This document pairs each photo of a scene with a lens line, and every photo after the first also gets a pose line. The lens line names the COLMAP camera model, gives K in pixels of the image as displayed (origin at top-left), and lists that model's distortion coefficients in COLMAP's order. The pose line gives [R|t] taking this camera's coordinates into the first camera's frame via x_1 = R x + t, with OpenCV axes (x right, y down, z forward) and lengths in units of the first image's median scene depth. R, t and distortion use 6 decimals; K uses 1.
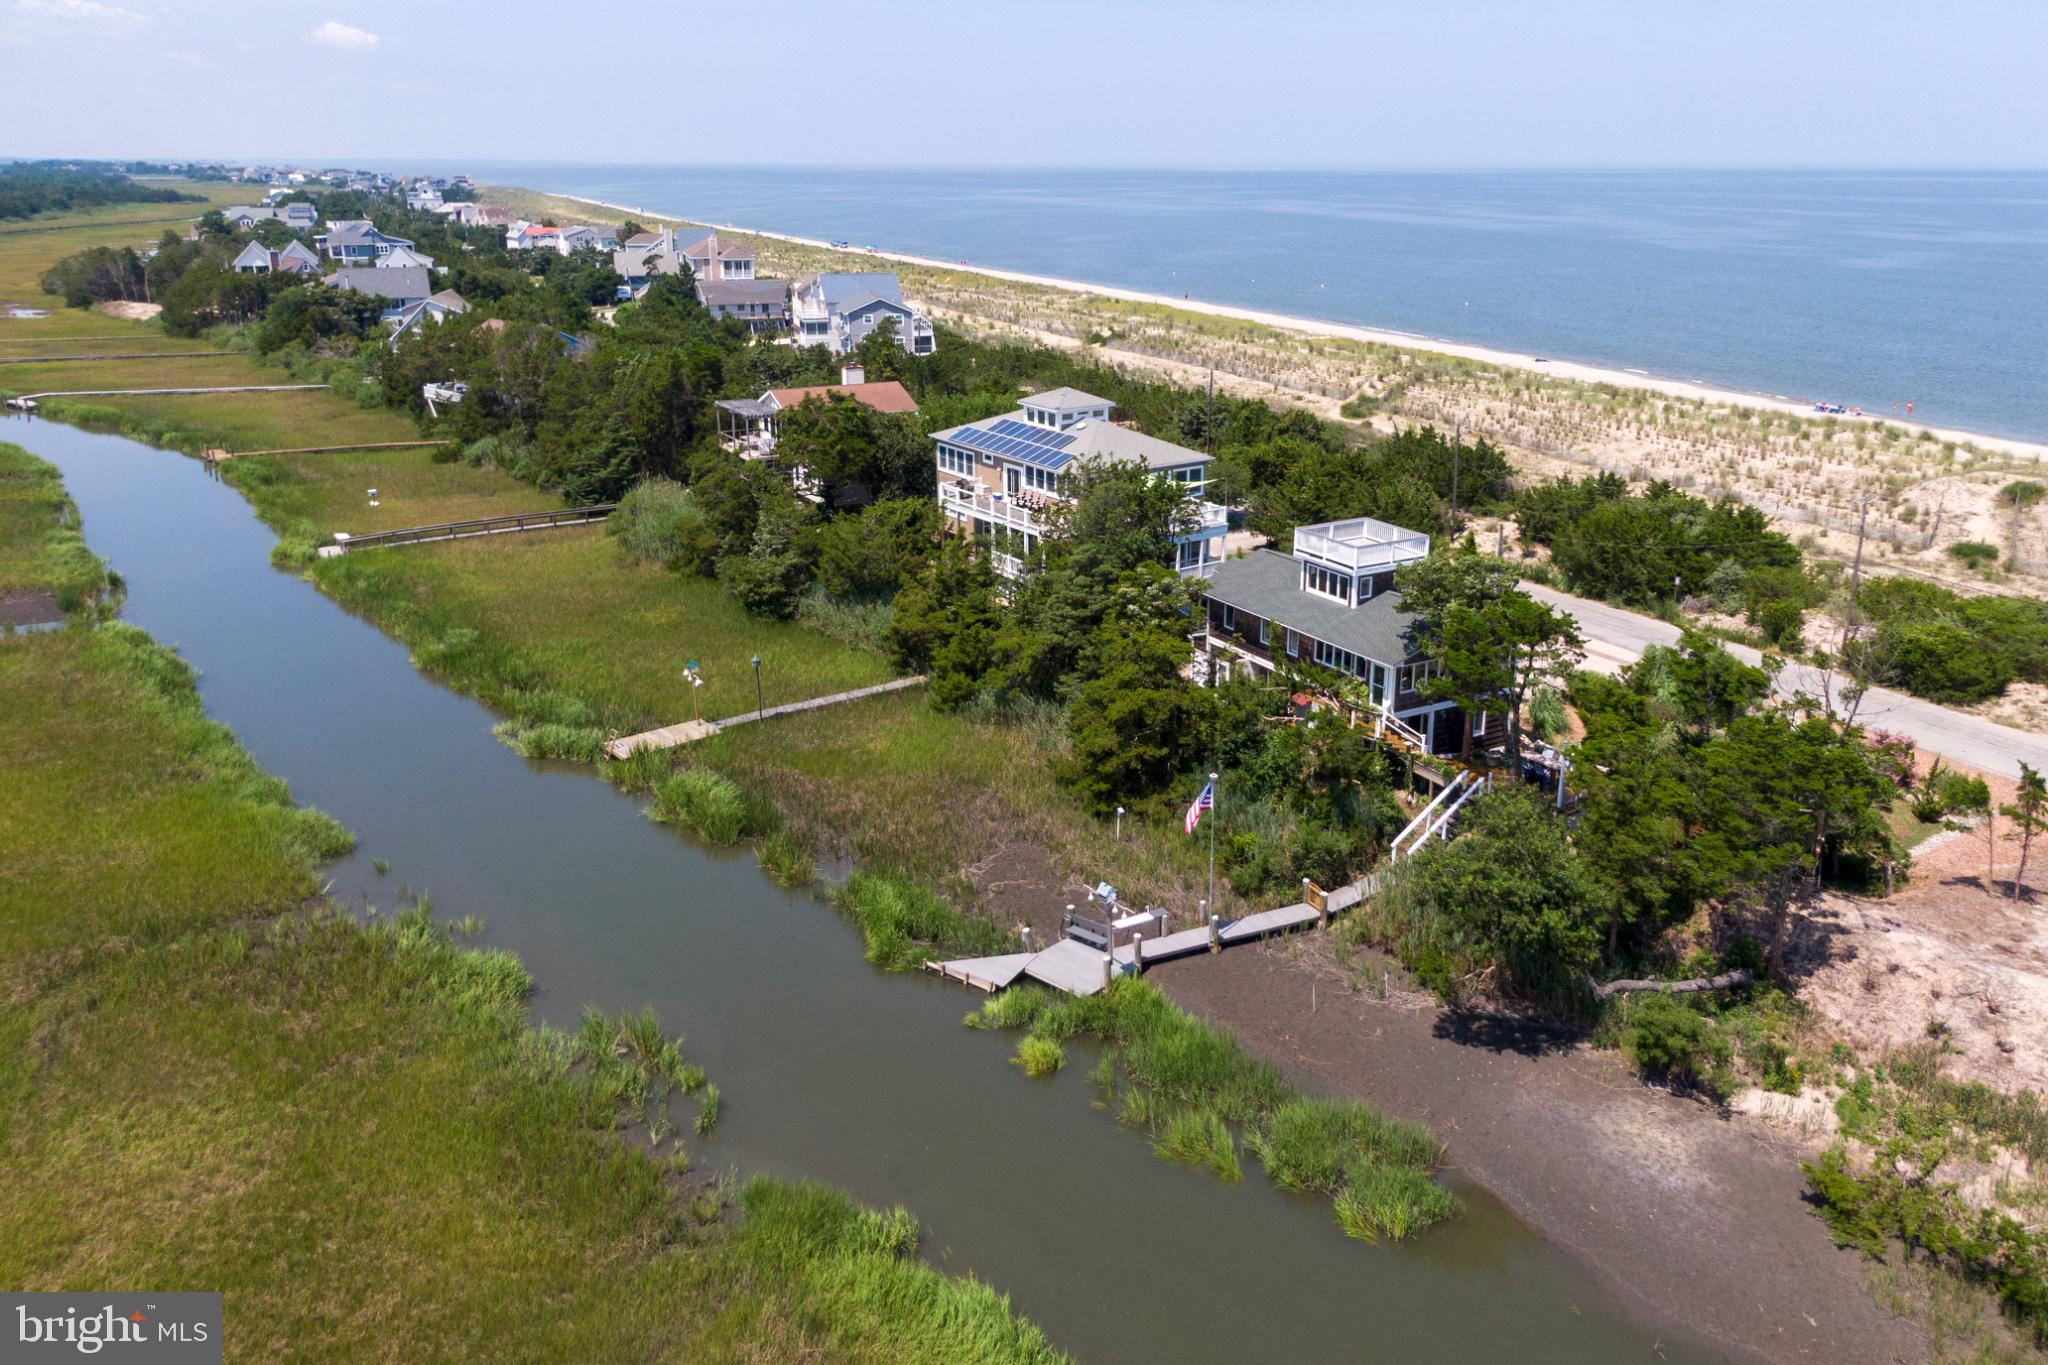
lens RADIAL K [[1553.8, 0, 1068.6], [0, 1553.8, 608.2], [0, 0, 1]] dist [0.055789, -0.093927]
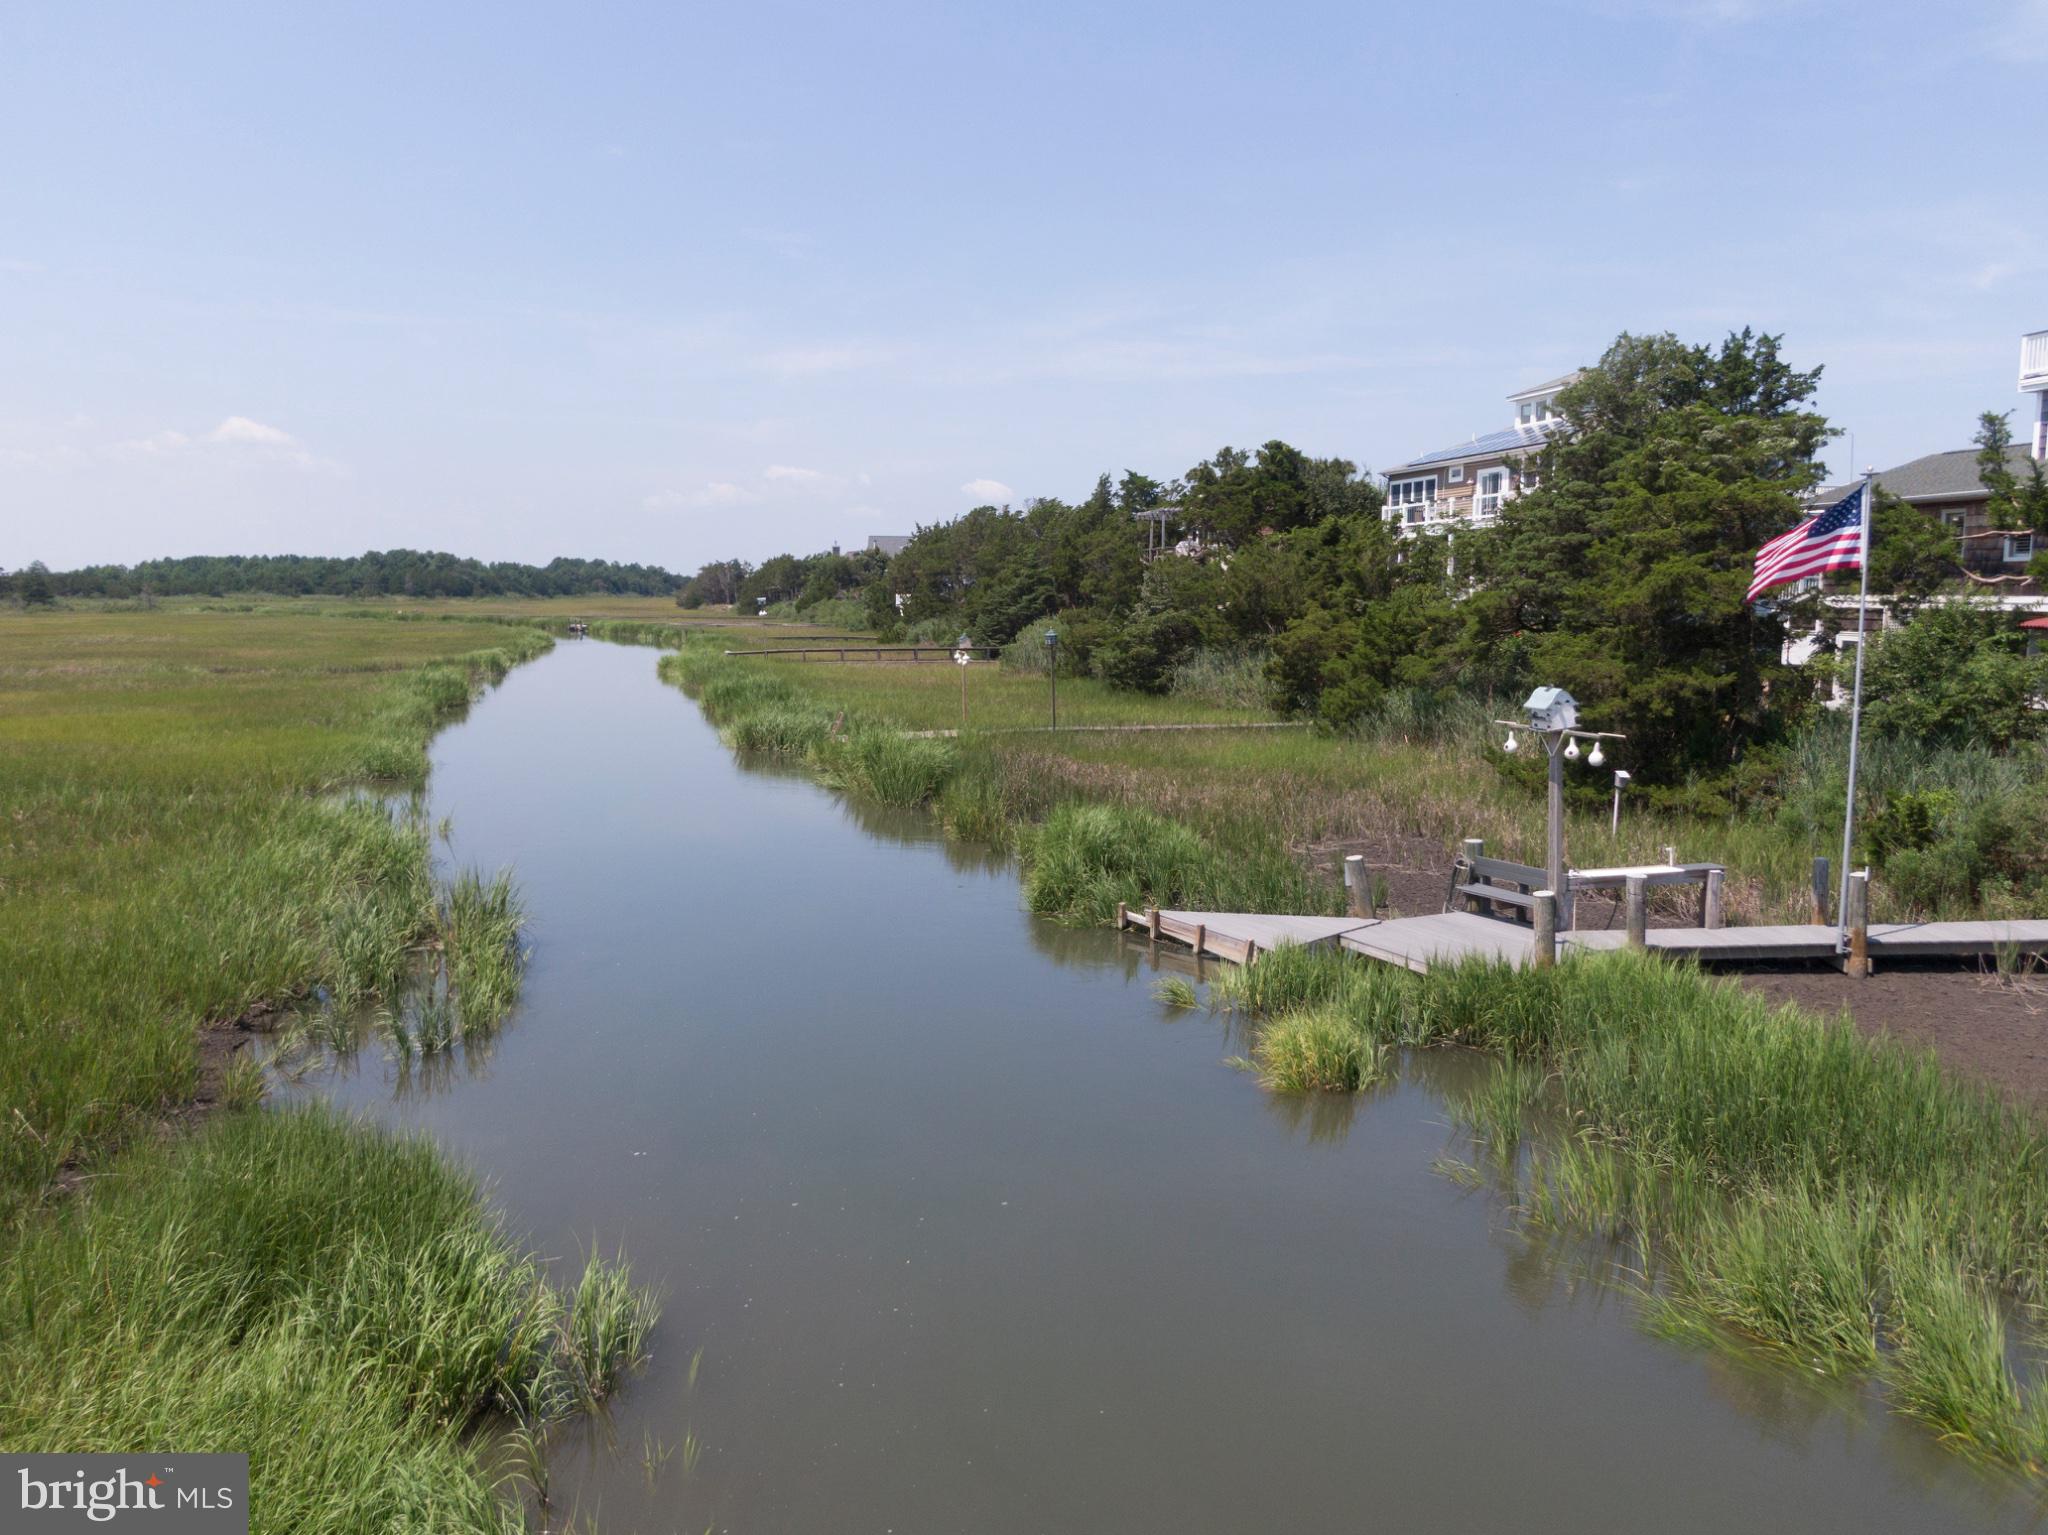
lens RADIAL K [[1438.5, 0, 1019.4], [0, 1438.5, 771.1], [0, 0, 1]] dist [0.025831, -0.056031]
pose [[0.921154, 0.050804, -0.385868, 0.032943], [-0.117495, 0.981486, -0.151264, 0.212636], [0.371039, 0.184675, 0.910069, 0.503612]]
